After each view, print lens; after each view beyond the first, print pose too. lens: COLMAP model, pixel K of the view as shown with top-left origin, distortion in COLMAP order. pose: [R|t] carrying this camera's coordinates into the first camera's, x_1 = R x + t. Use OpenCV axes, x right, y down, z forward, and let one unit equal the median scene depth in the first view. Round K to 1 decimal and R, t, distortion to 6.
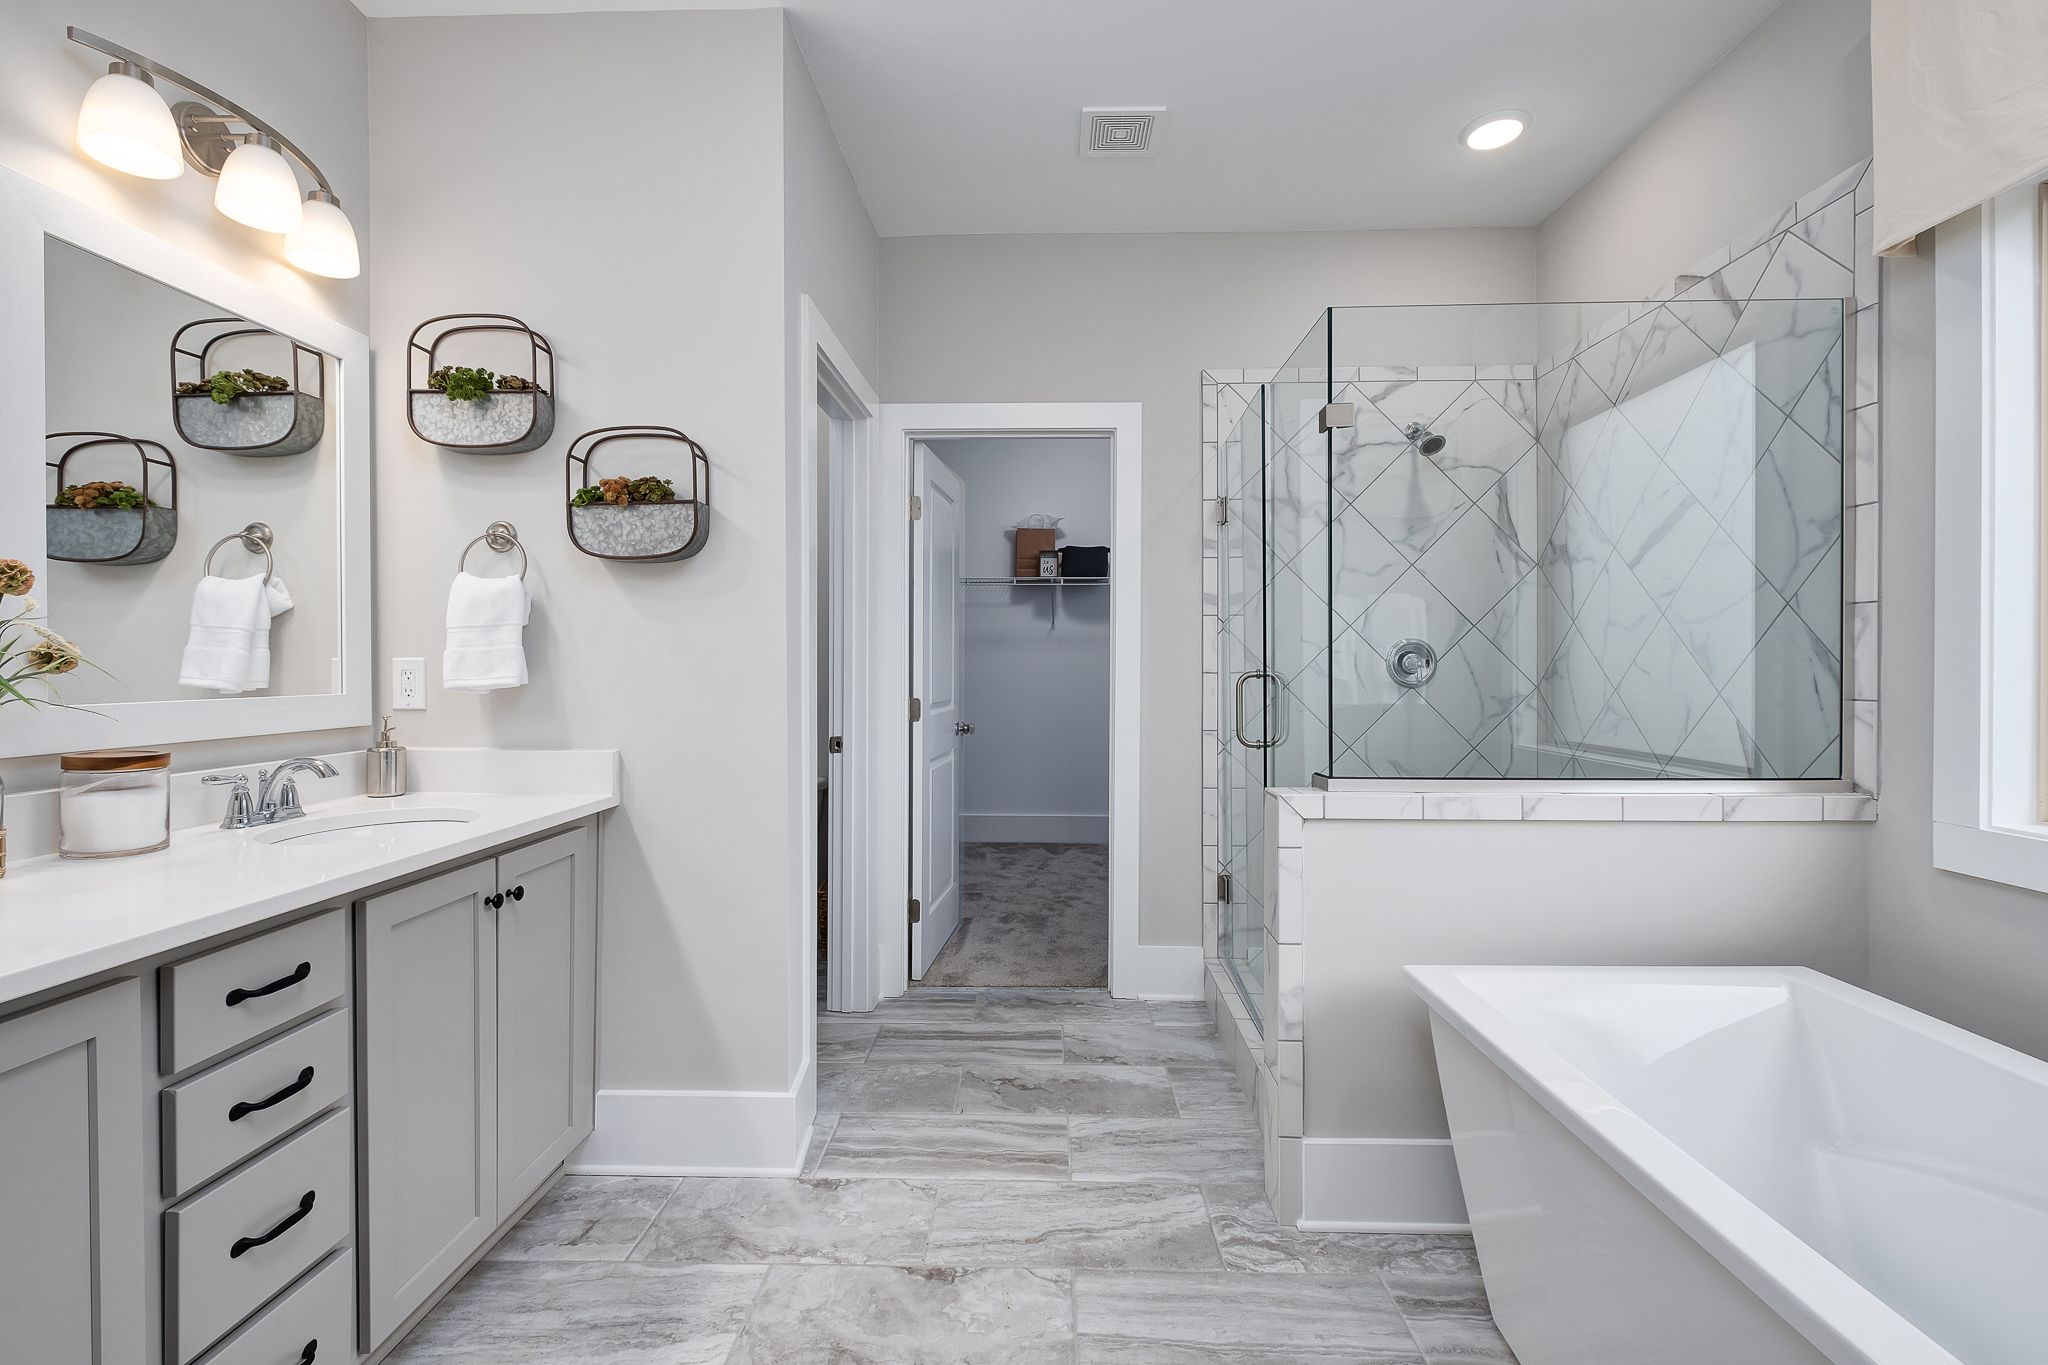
lens RADIAL K [[896.4, 0, 1019.9], [0, 896.4, 674.4], [0, 0, 1]] dist [0.002229, -0.000392]
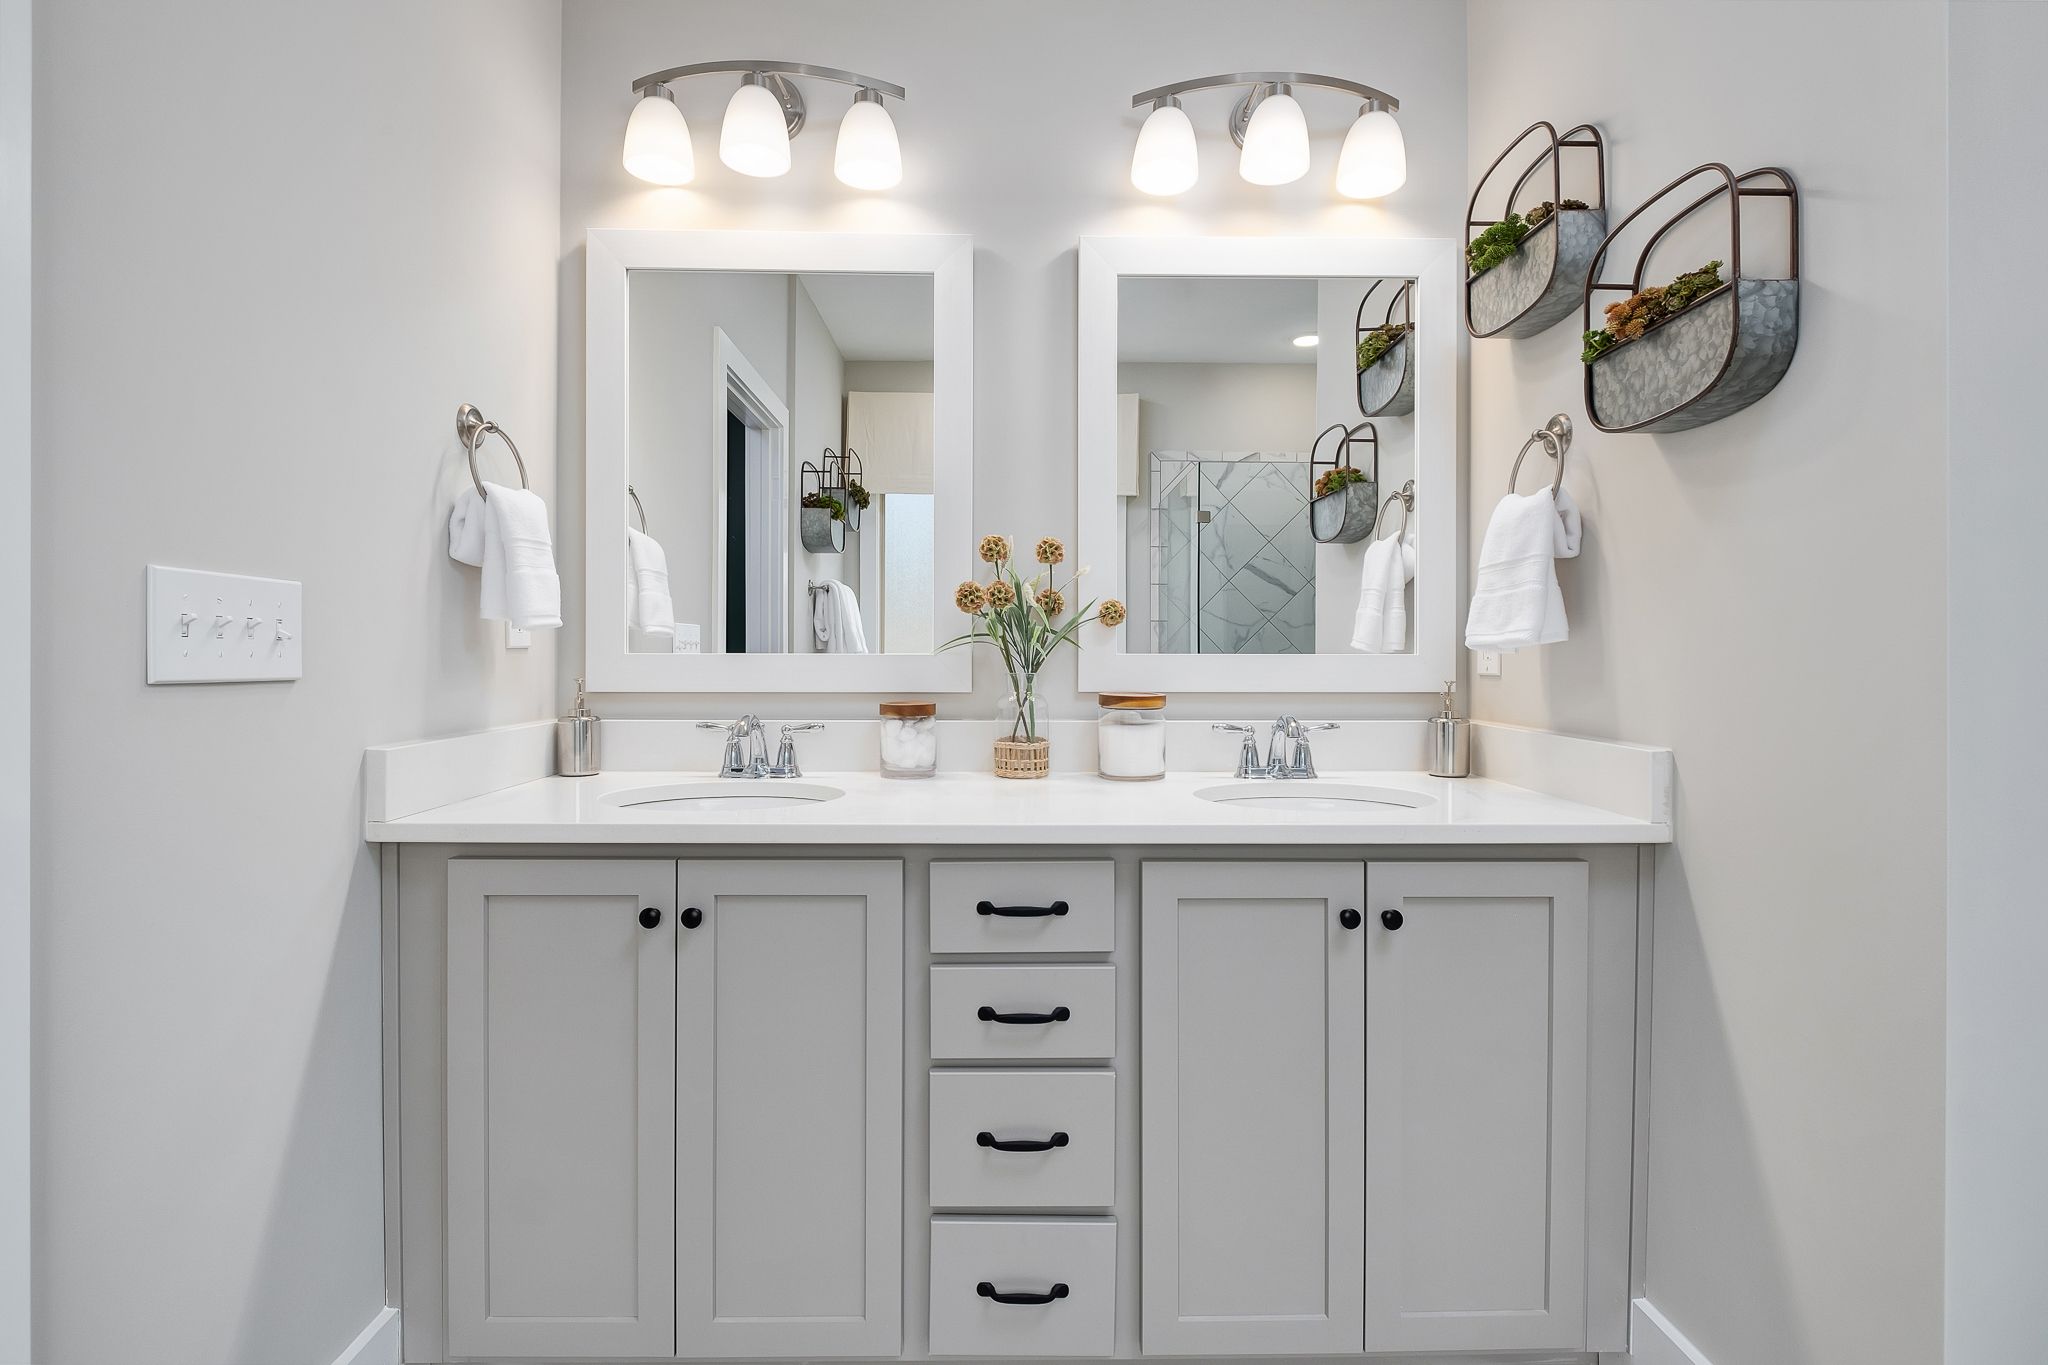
lens RADIAL K [[970.5, 0, 1020.0], [0, 970.5, 665.3], [0, 0, 1]] dist [-0.000213, -0.001988]
pose [[0.063043, 0.005331, -0.997997, 0.175418], [-0.013237, 0.999902, 0.004505, 0.032736], [0.997923, 0.012926, 0.063108, 0.548110]]
